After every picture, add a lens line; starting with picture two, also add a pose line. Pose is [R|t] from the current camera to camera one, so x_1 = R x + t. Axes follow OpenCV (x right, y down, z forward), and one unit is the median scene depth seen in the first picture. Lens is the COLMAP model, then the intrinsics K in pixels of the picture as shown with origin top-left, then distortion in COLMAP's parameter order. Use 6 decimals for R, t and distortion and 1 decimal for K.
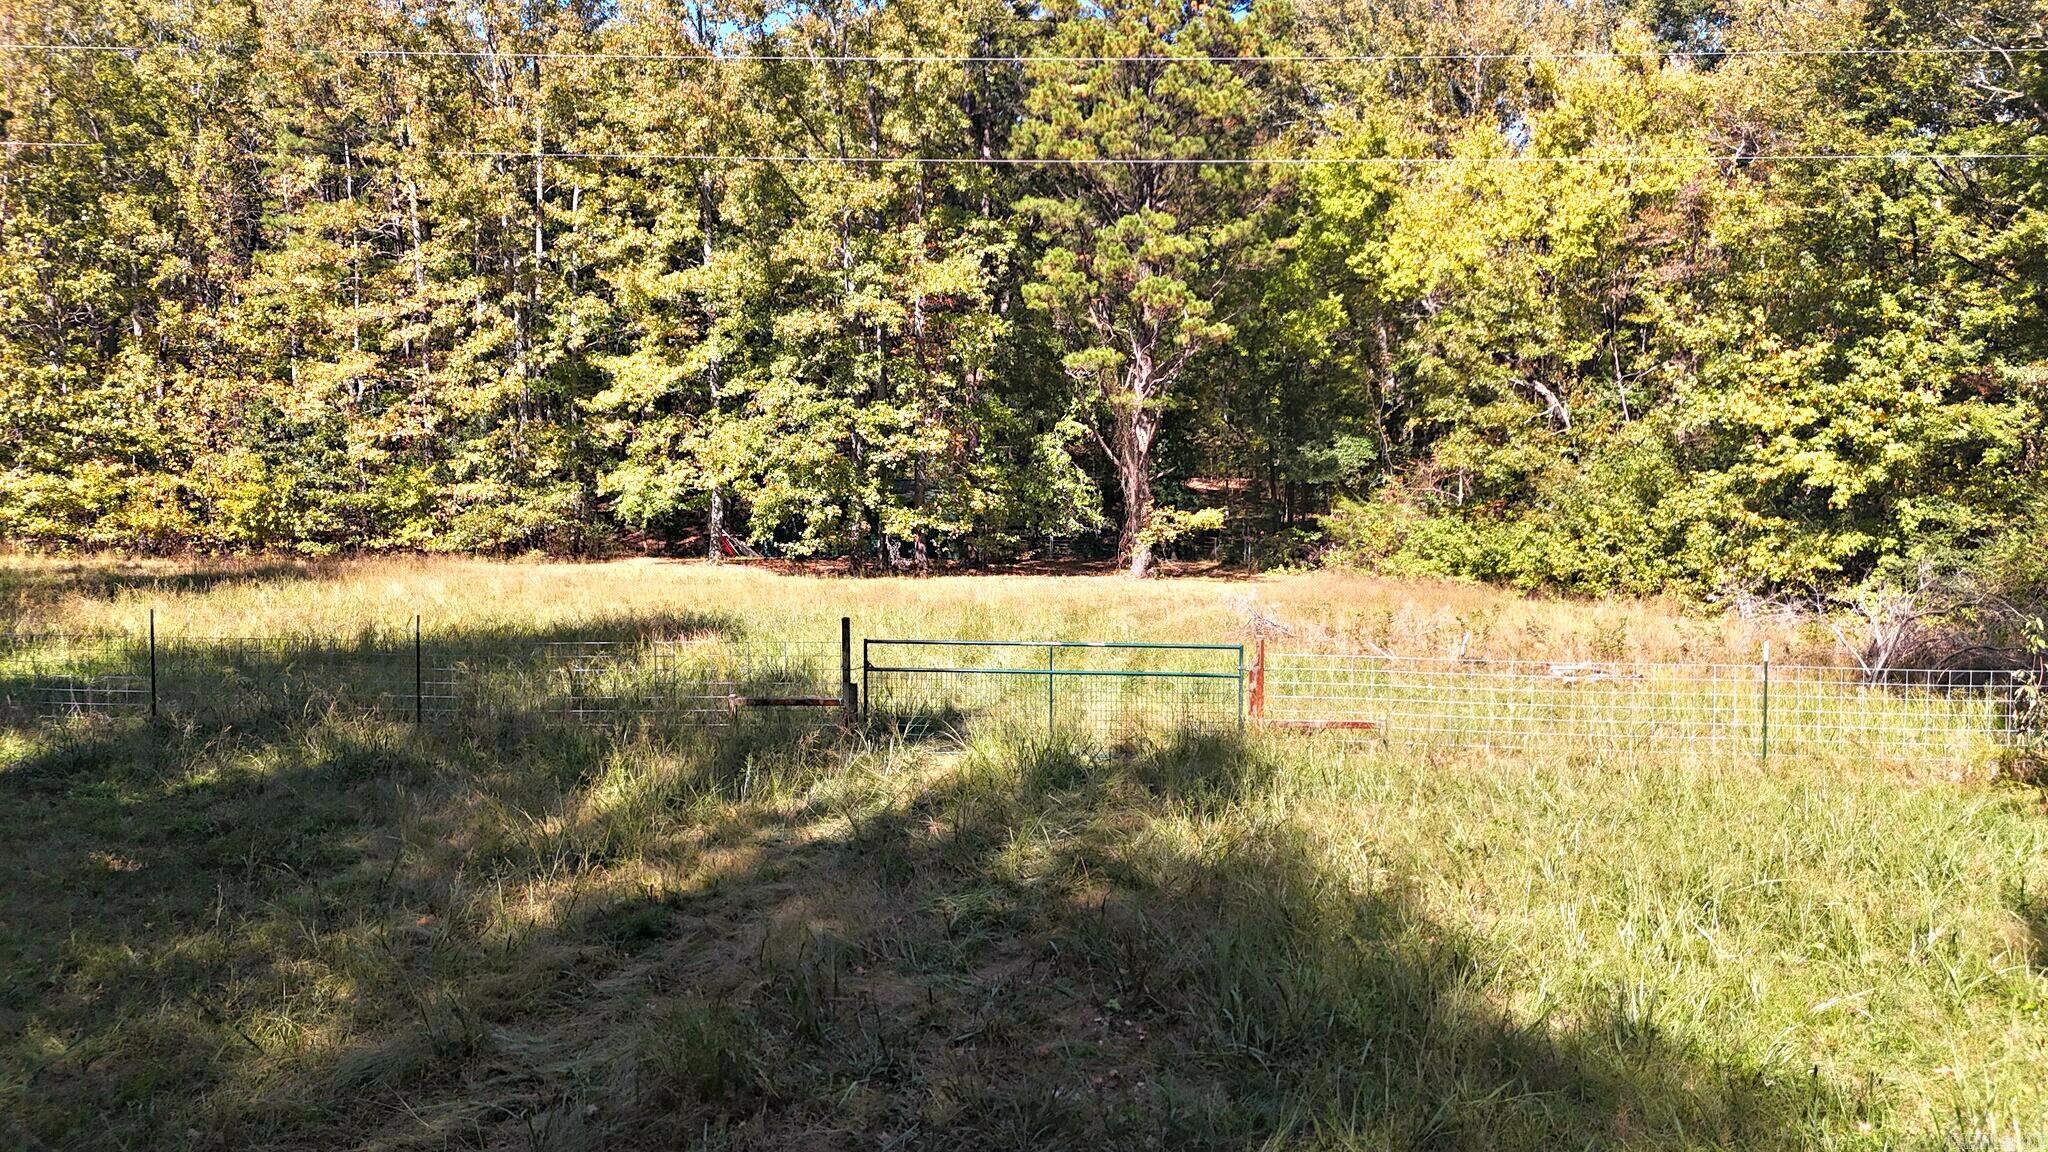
lens RADIAL K [[1460.7, 0, 1019.8], [0, 1460.7, 583.6], [0, 0, 1]] dist [0.032142, -0.018768]
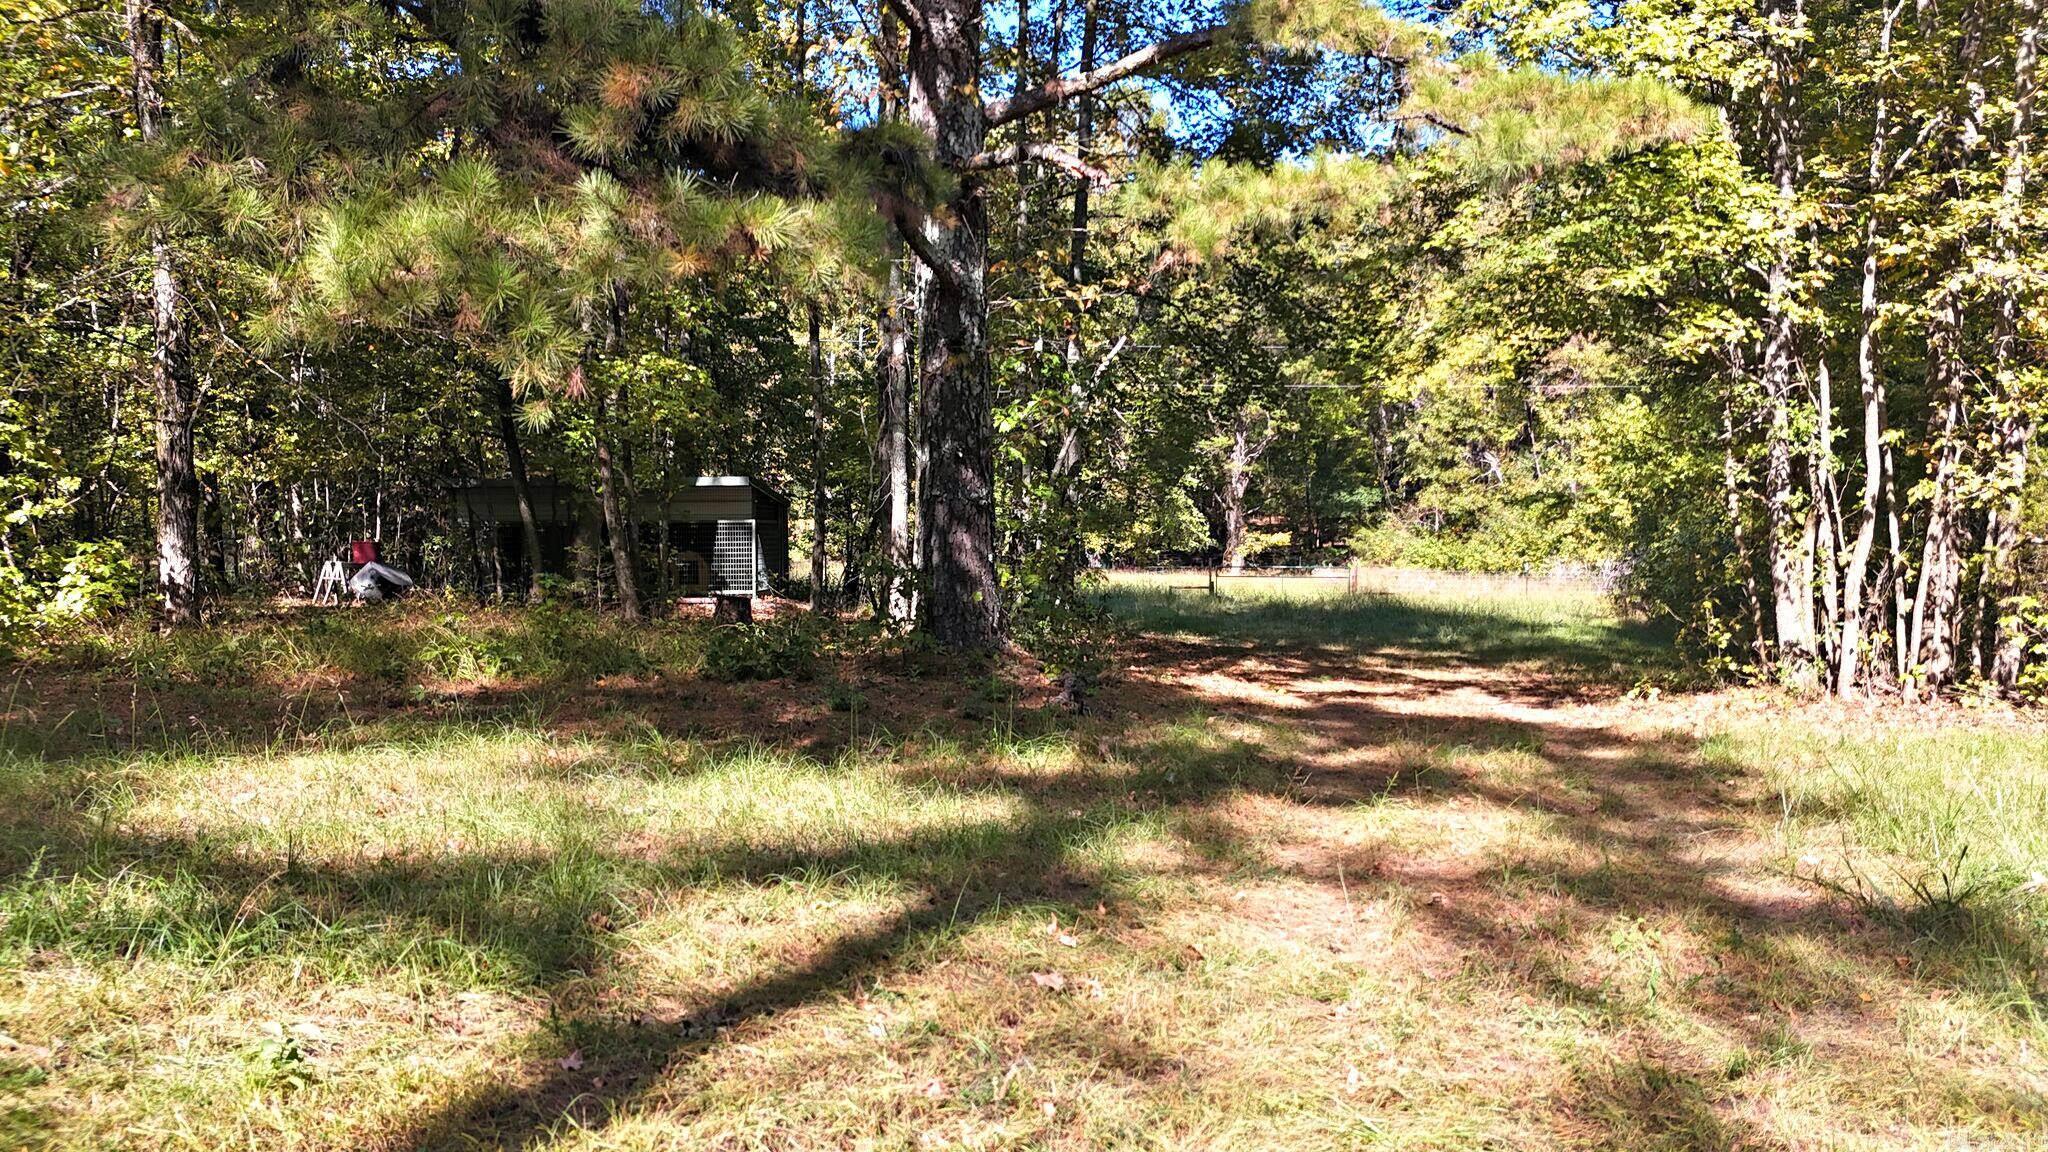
lens RADIAL K [[1460.7, 0, 1026.0], [0, 1460.7, 563.3], [0, 0, 1]] dist [0.032142, -0.018768]
pose [[0.999973, -0.002668, 0.006795, -0.163280], [0.002958, 0.999066, -0.043116, 0.051544], [-0.006674, 0.043135, 0.999047, -0.614029]]
